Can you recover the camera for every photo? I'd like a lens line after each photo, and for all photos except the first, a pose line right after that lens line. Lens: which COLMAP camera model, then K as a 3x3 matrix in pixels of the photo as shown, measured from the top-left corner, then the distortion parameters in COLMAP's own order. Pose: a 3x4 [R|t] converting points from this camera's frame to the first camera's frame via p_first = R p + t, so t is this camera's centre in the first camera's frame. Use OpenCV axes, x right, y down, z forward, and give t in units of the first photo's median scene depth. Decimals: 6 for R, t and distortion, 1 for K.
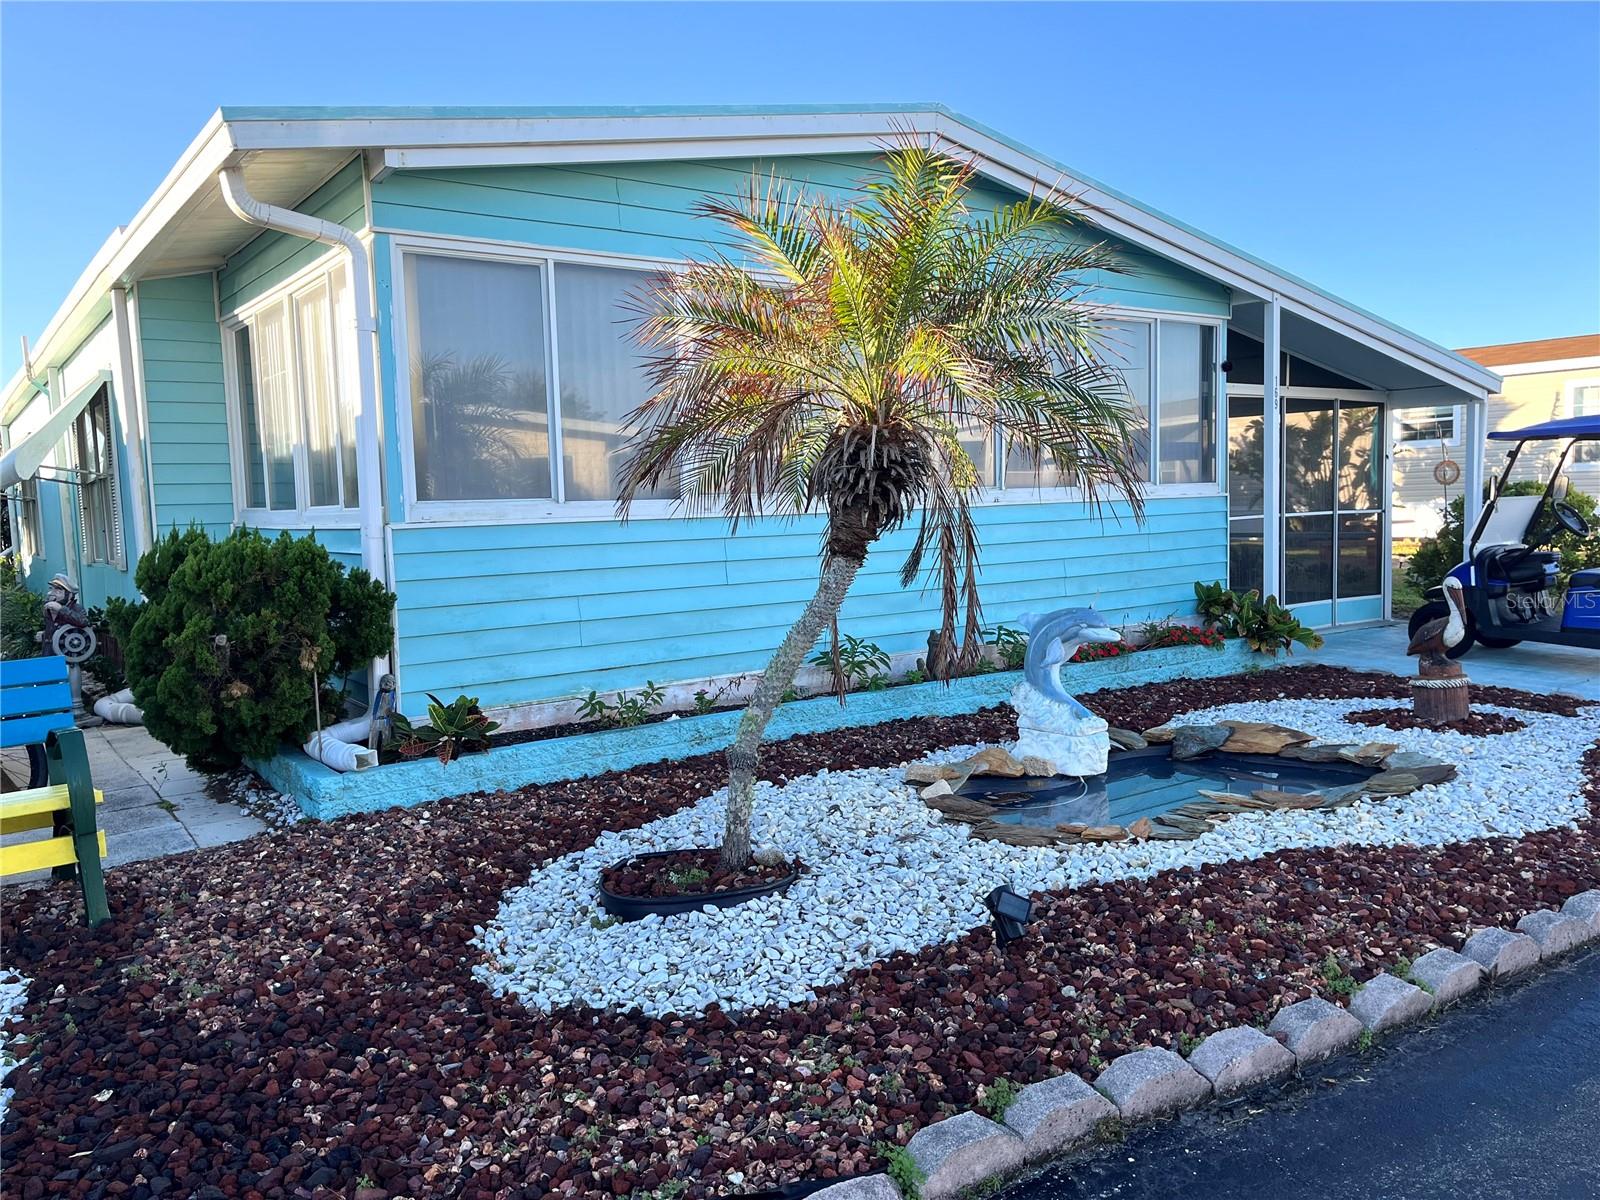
lens RADIAL K [[1194.1, 0, 792.1], [0, 1194.1, 605.5], [0, 0, 1]] dist [0.073239, -0.106244]
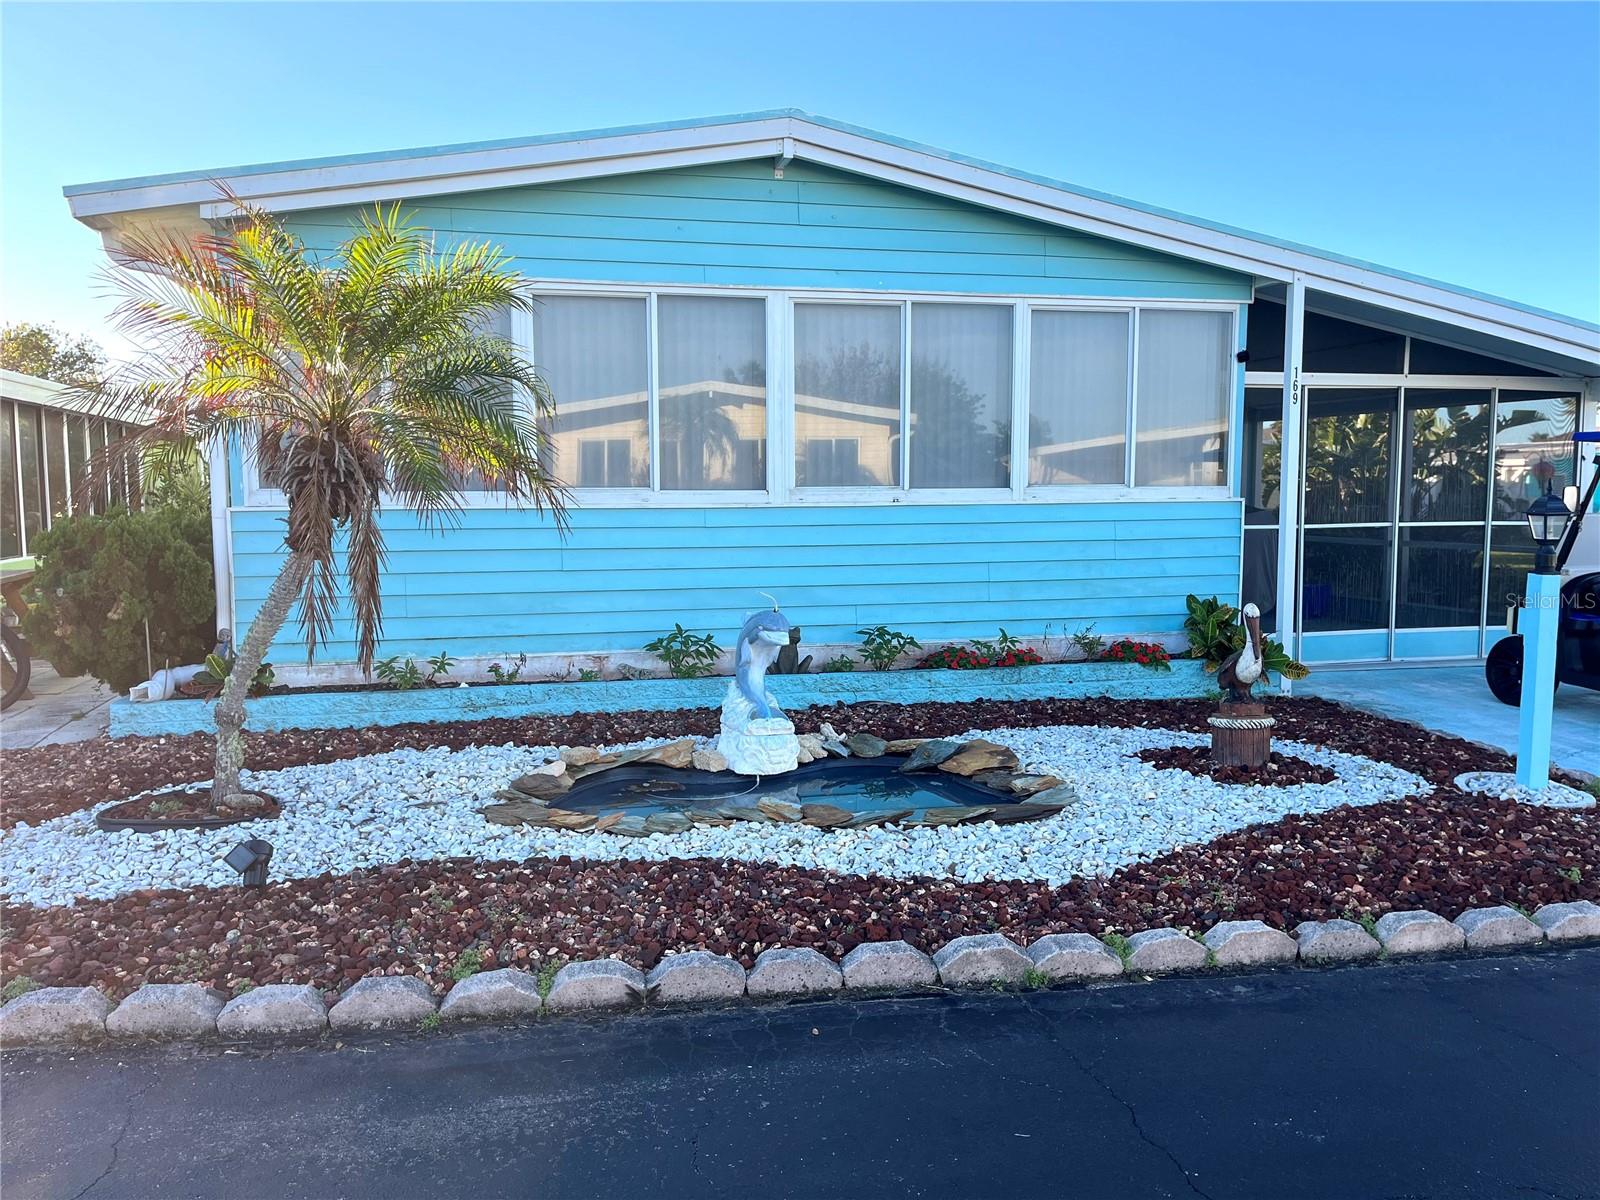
lens RADIAL K [[1194.1, 0, 792.1], [0, 1194.1, 605.5], [0, 0, 1]] dist [0.073239, -0.106244]
pose [[0.923267, 0.061434, -0.379216, 0.624678], [-0.055272, 0.998103, 0.027127, -0.030228], [0.380163, -0.004085, 0.924911, 0.071941]]
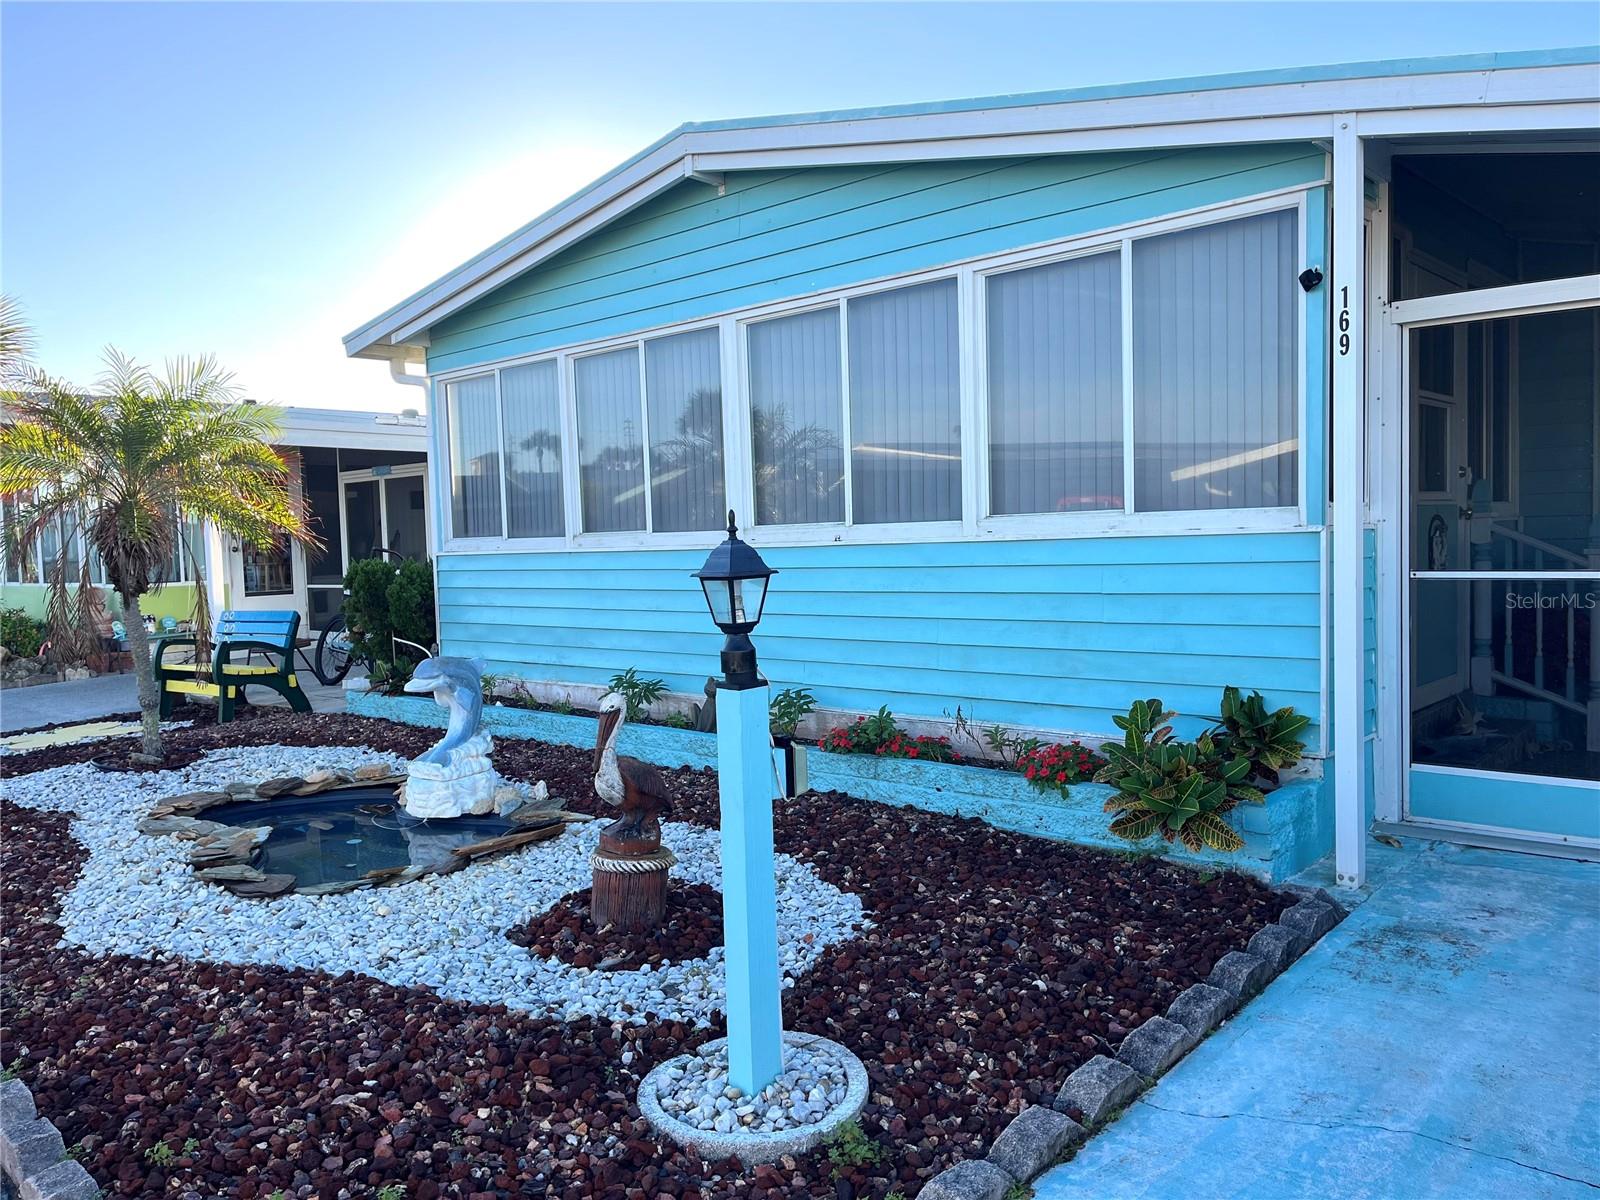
lens RADIAL K [[1194.1, 0, 792.1], [0, 1194.1, 605.5], [0, 0, 1]] dist [0.073239, -0.106244]
pose [[0.211472, 0.080790, -0.974039, 1.281452], [-0.056834, 0.995908, 0.070265, -0.129844], [0.975730, 0.040500, 0.215198, 1.054769]]
